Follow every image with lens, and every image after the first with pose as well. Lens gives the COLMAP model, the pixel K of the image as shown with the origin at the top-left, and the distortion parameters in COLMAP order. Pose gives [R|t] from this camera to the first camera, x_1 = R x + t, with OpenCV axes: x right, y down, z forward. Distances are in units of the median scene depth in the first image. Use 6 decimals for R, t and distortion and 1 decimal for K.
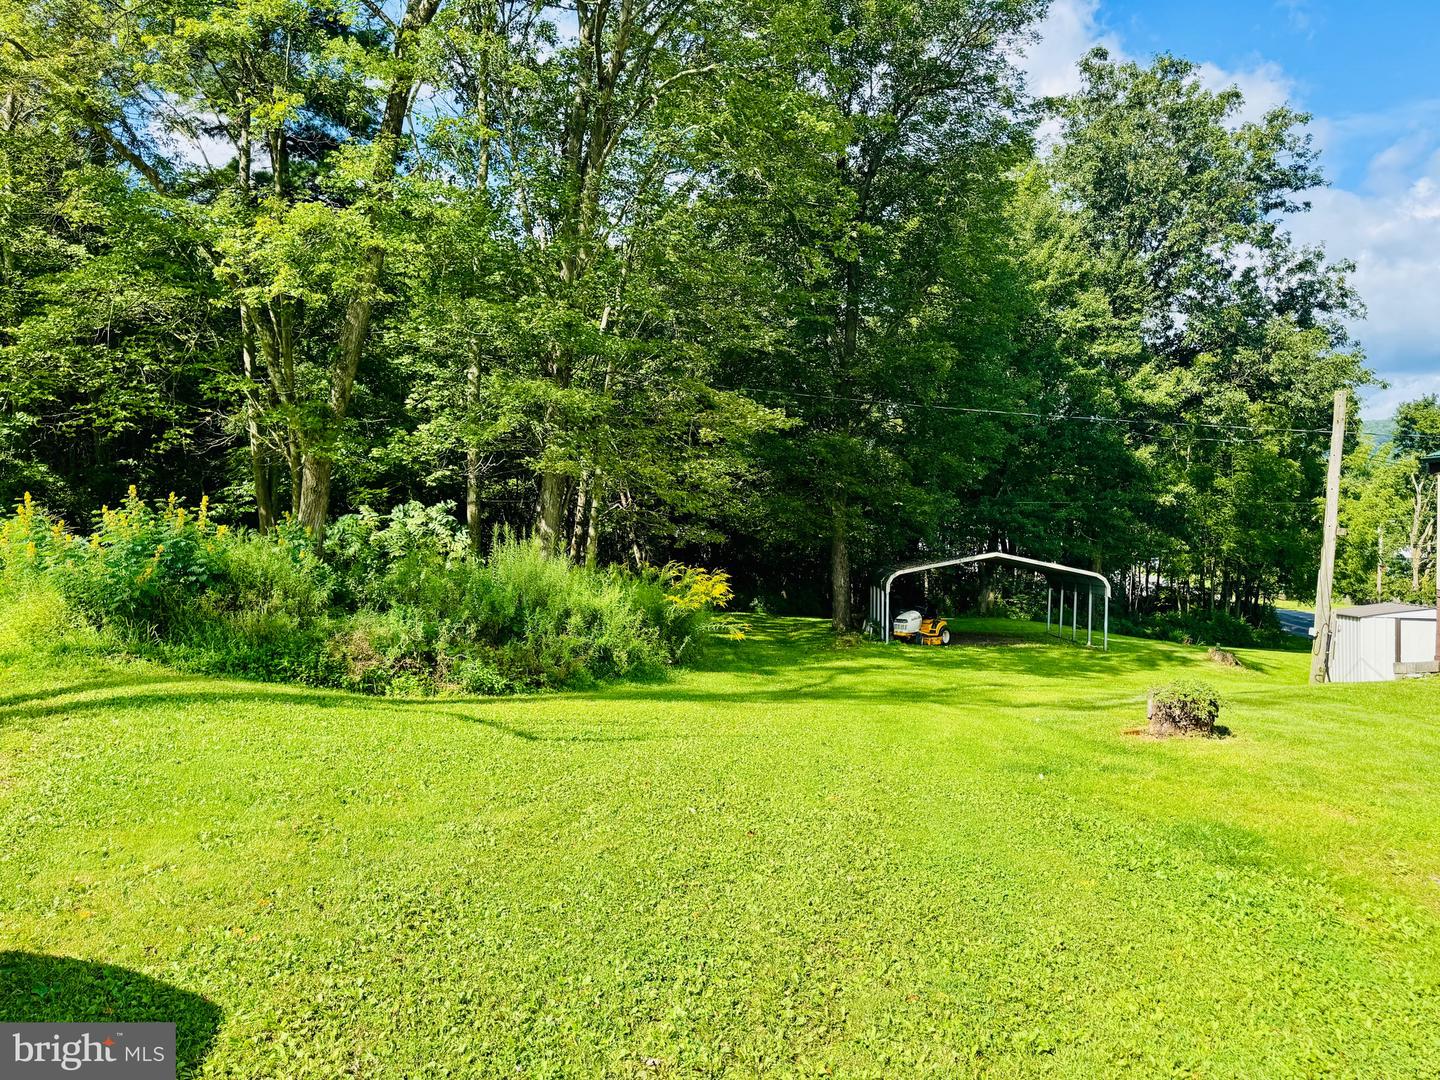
lens RADIAL K [[1028.3, 0, 717.0], [0, 1028.3, 542.0], [0, 0, 1]] dist [0.002844, -0.005716]
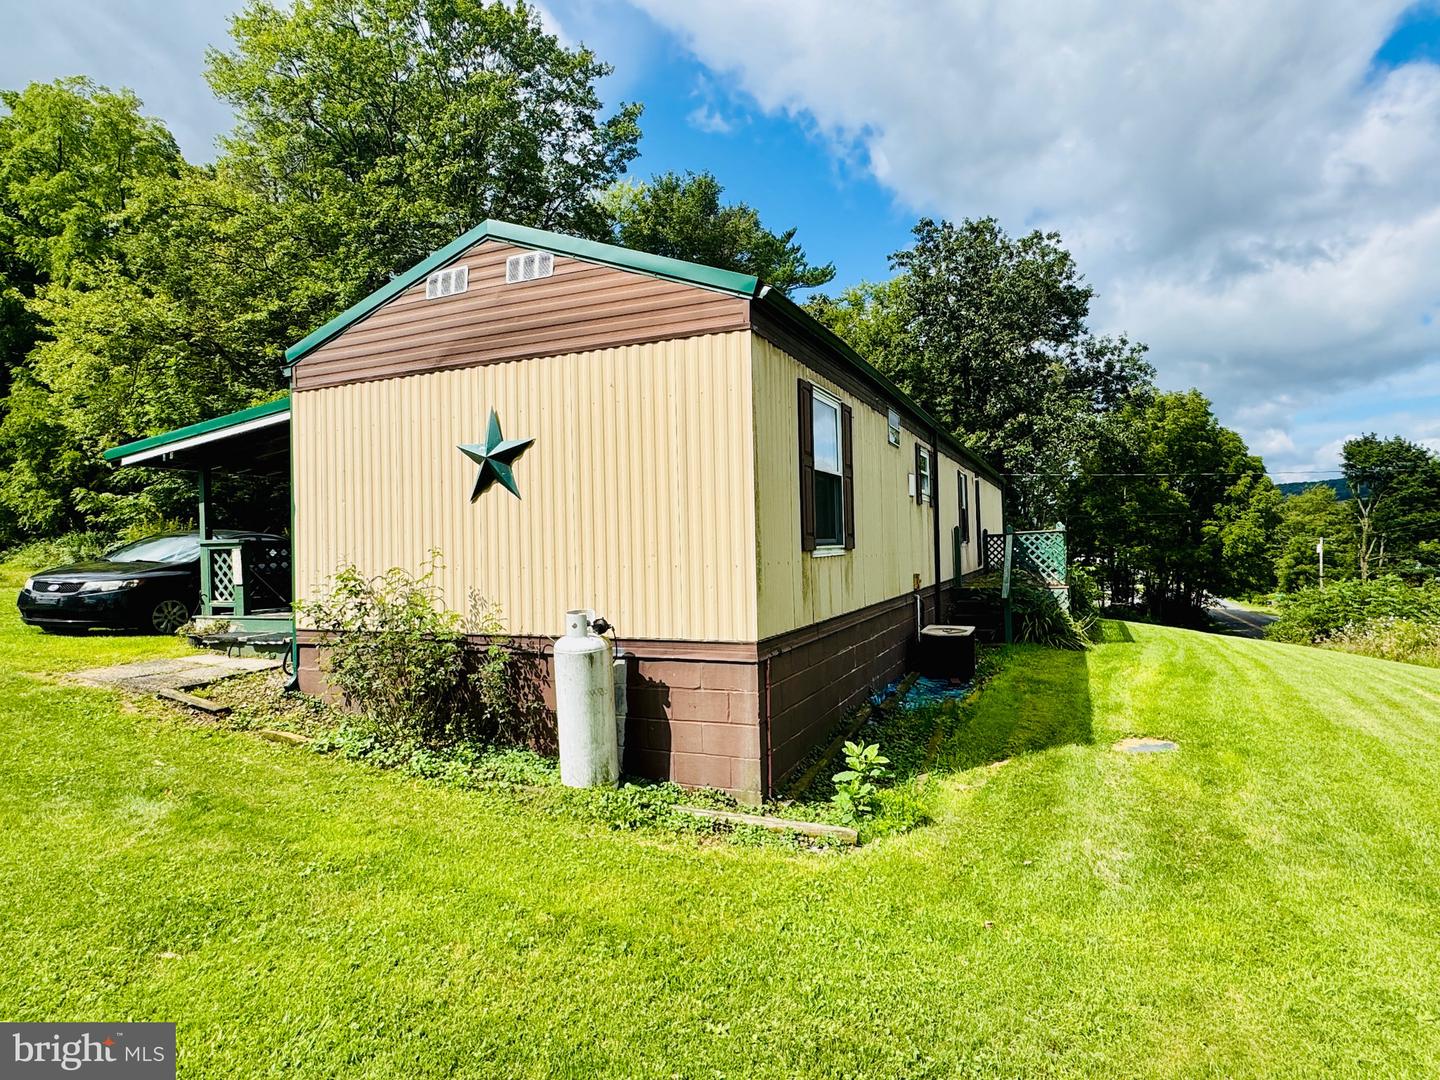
lens RADIAL K [[807.5, 0, 720.0], [0, 807.5, 540.0], [0, 0, 1]] dist [-0.000051, -0.001178]
pose [[0.972361, -0.010024, -0.233267, 0.340652], [0.001750, 0.999363, -0.035649, 0.023817], [0.233475, 0.034255, 0.971759, -0.172198]]
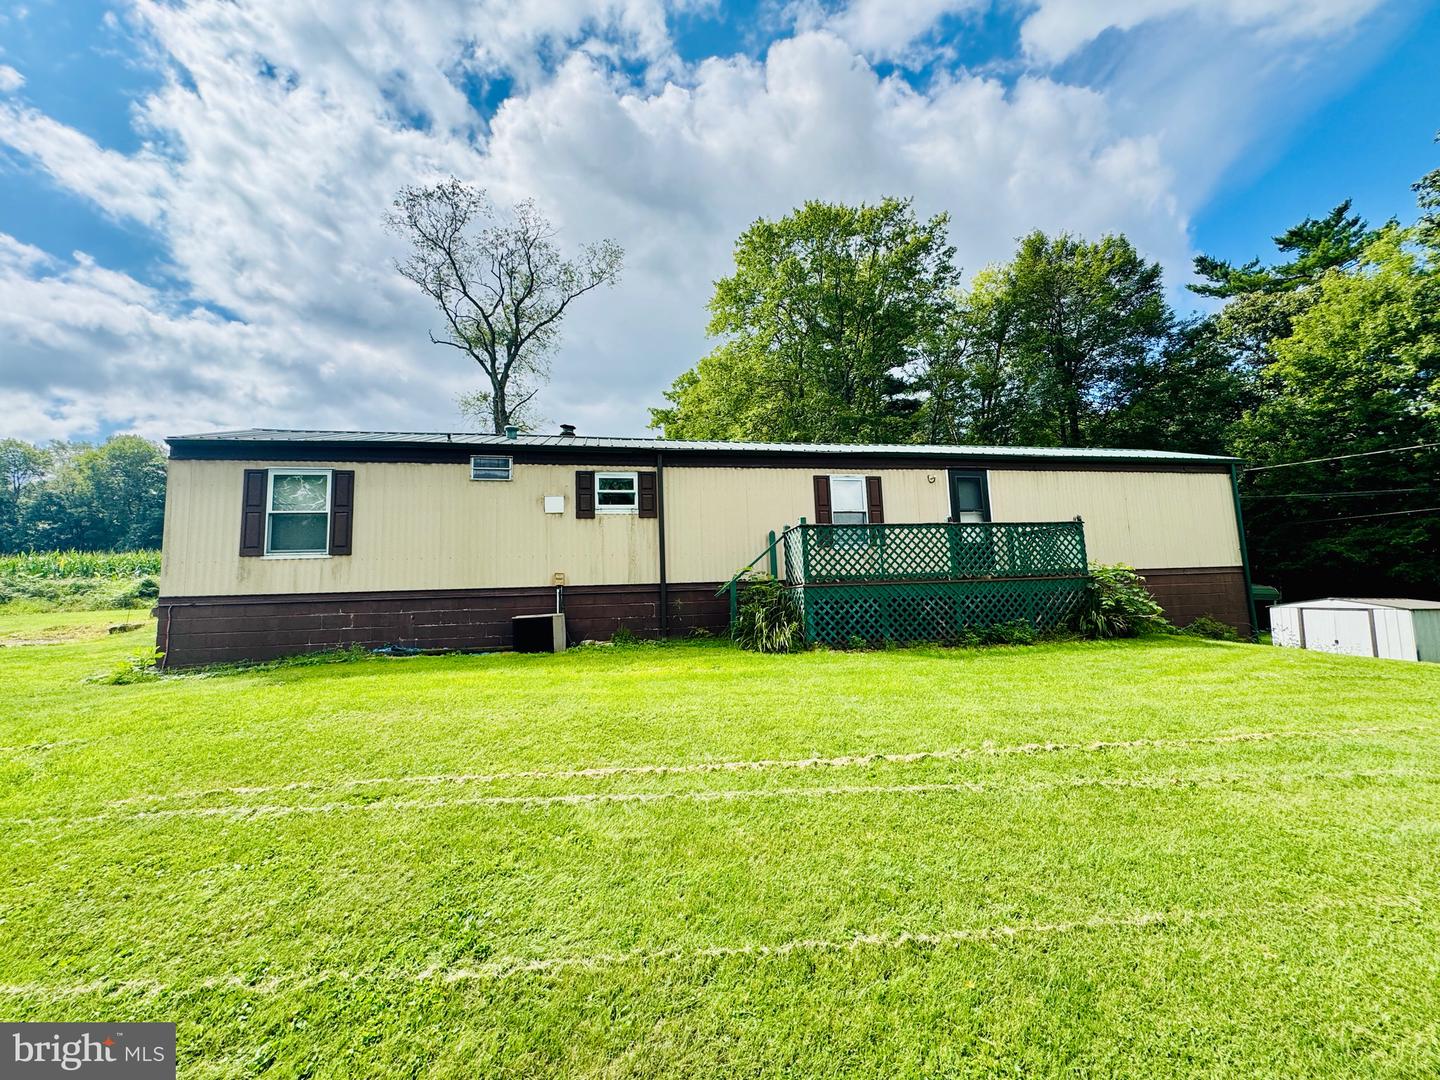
lens RADIAL K [[576.6, 0, 720.2], [0, 576.6, 538.2], [0, 0, 1]] dist [0.000404, 0.000014]
pose [[0.376544, -0.103160, -0.920637, 0.571978], [0.003084, 0.993915, -0.110110, 0.037028], [0.926393, 0.038622, 0.374571, 0.053215]]
